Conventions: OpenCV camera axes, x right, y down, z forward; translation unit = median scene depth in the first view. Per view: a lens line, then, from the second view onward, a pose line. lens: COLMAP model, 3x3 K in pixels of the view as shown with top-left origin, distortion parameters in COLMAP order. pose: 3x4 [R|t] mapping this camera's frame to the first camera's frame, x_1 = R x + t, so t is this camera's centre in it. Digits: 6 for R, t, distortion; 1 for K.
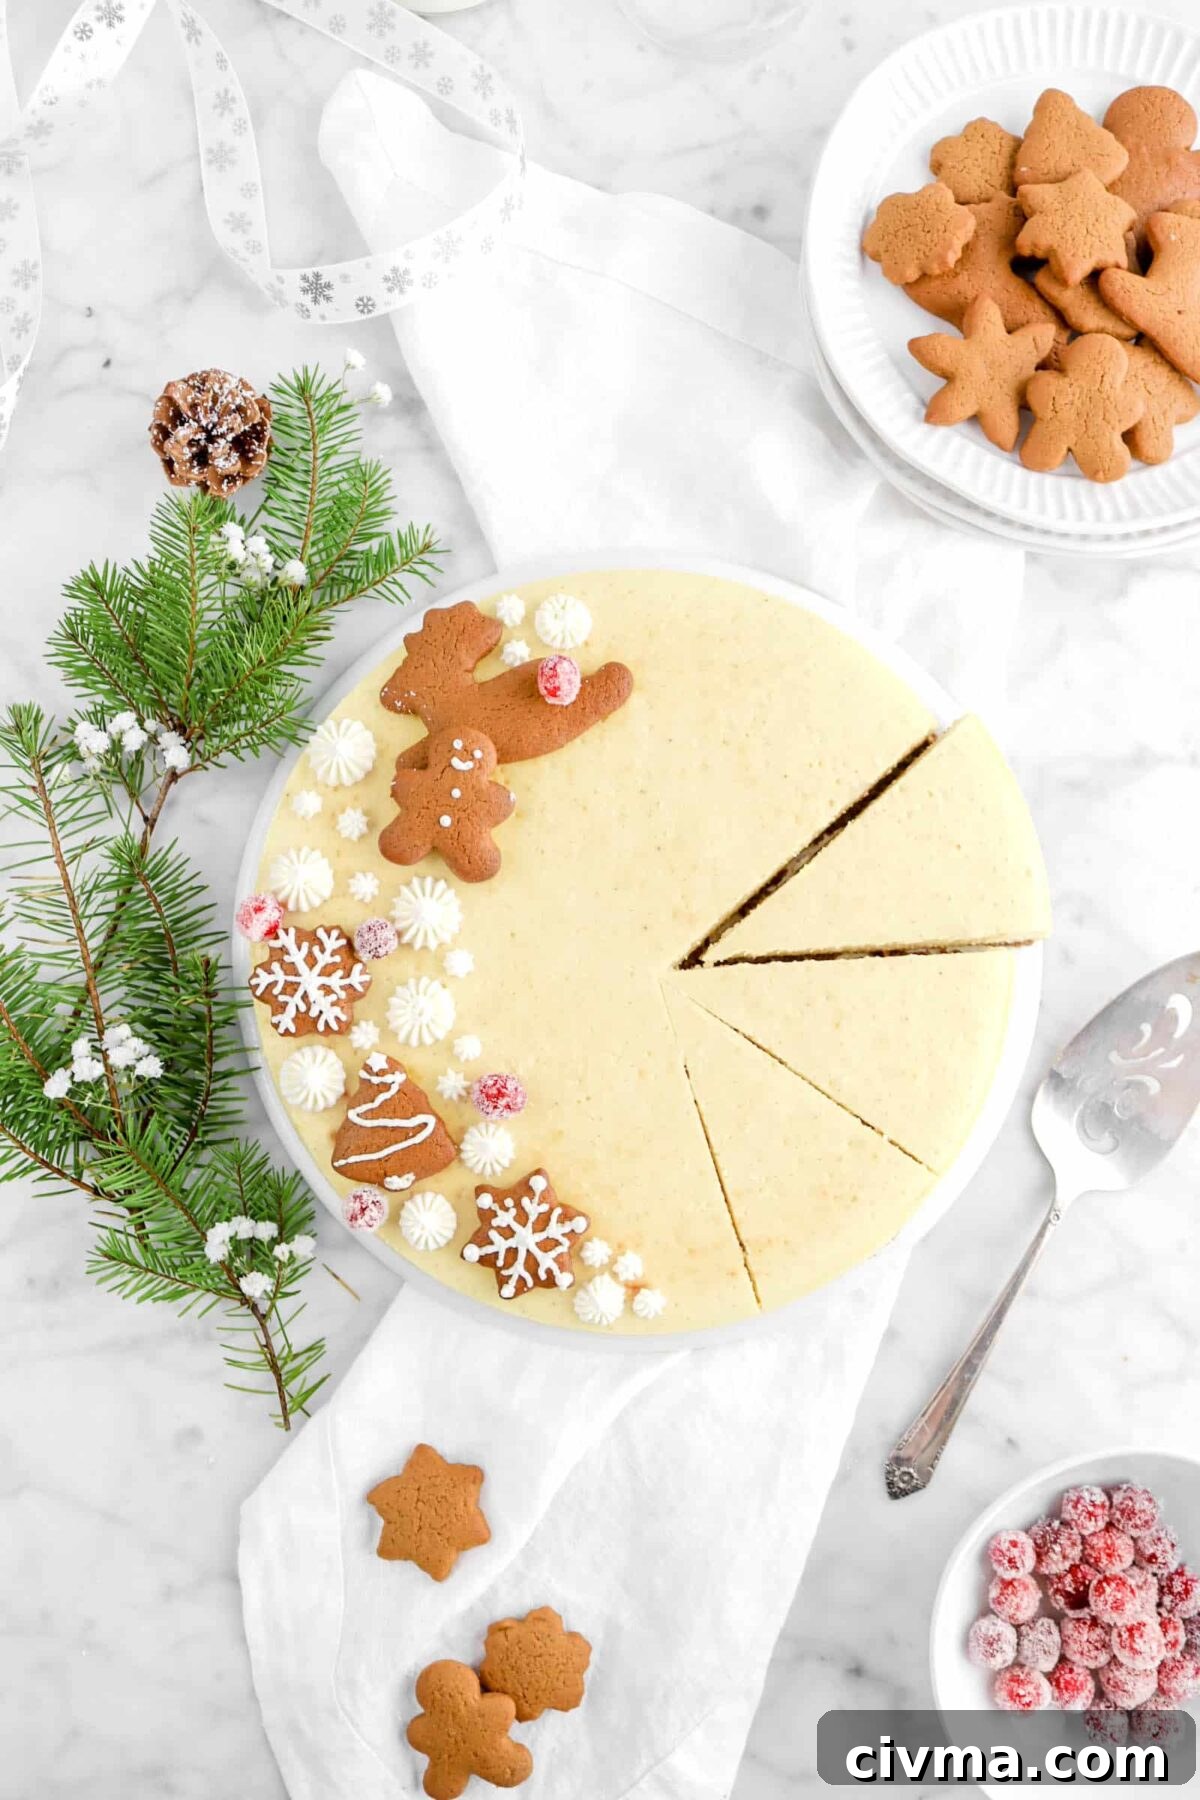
lens RADIAL K [[2078.9, 0, 638.2], [0, 2078.9, 939.2], [0, 0, 1]] dist [-0.026097, 0.000000]
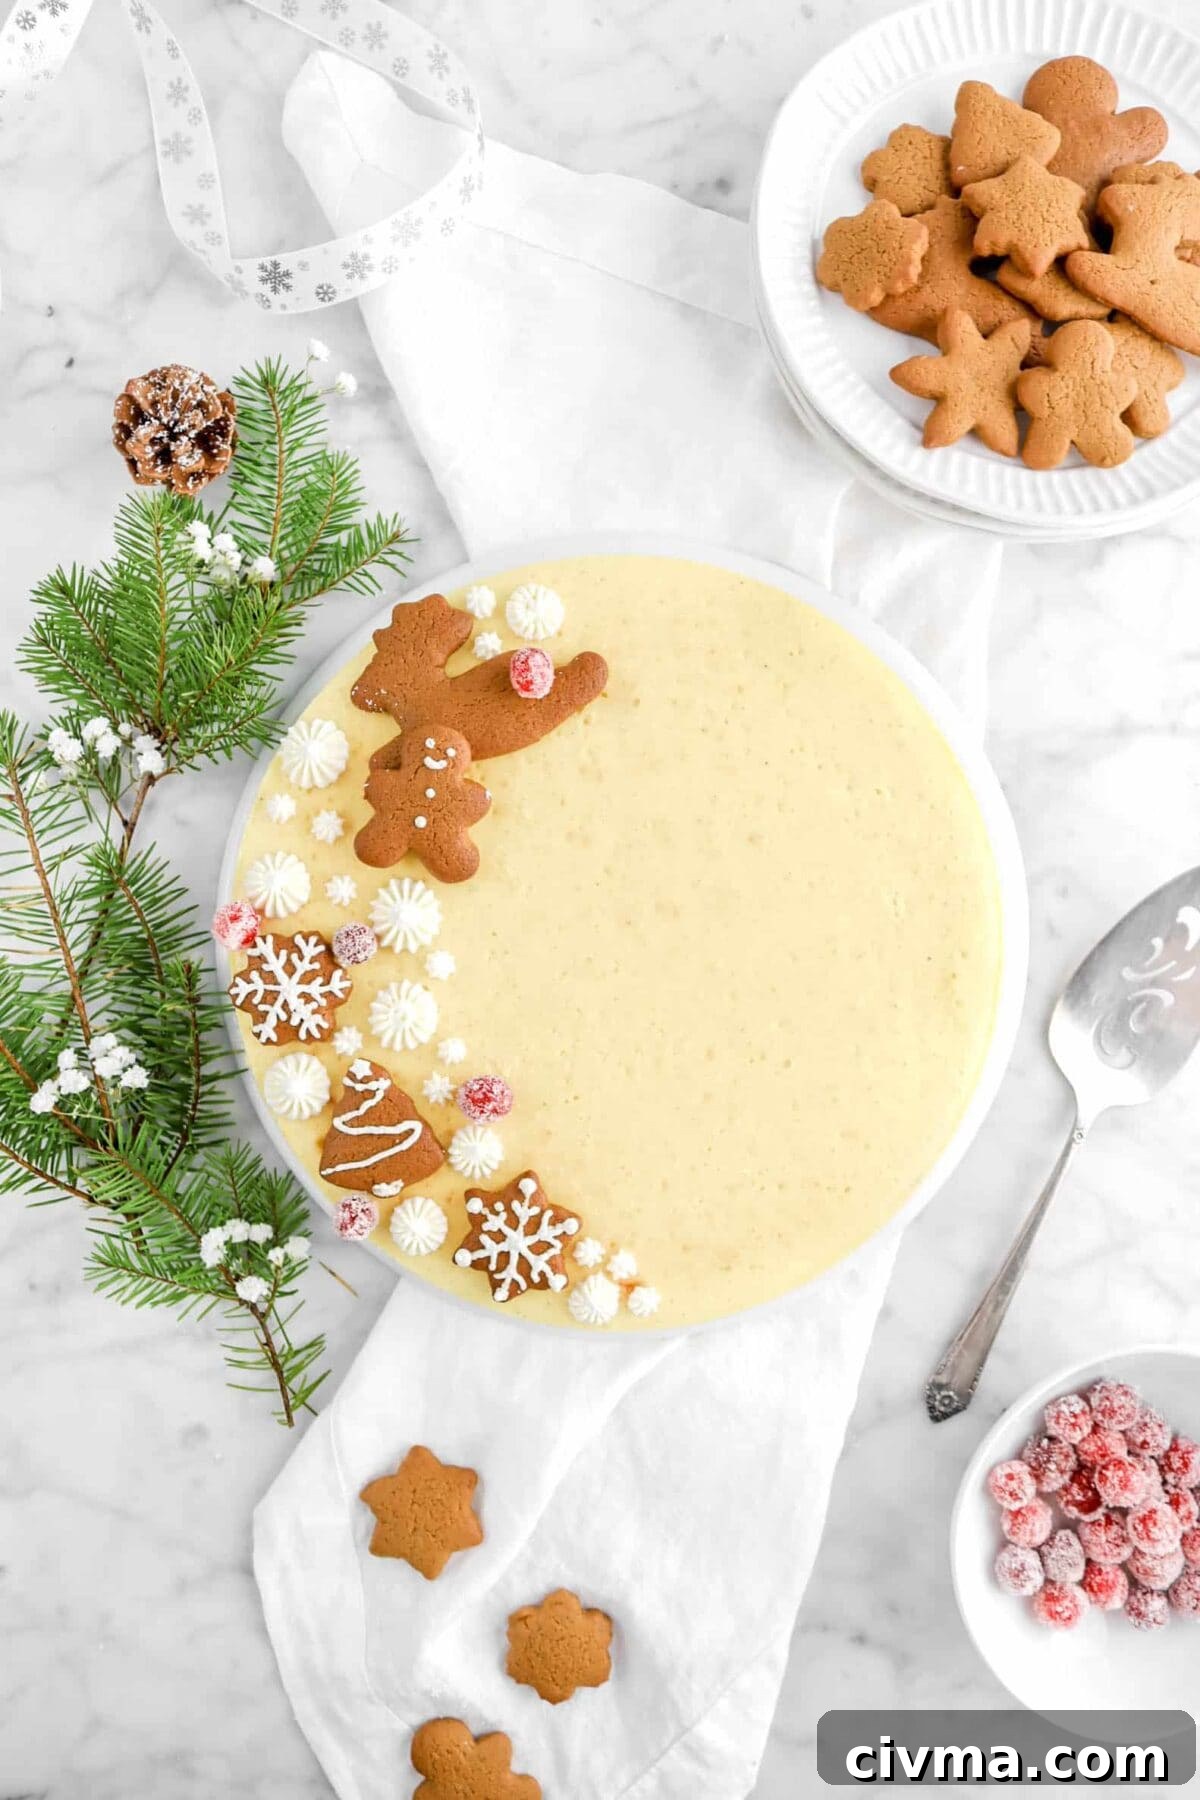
lens RADIAL K [[1830.0, 0, 634.3], [0, 1830.0, 920.7], [0, 0, 1]] dist [-0.061233, 0.000000]
pose [[0.999481, -0.031577, -0.006438, 0.011830], [0.031835, 0.998475, 0.045100, -0.045746], [0.005005, -0.045282, 0.998962, 0.136164]]
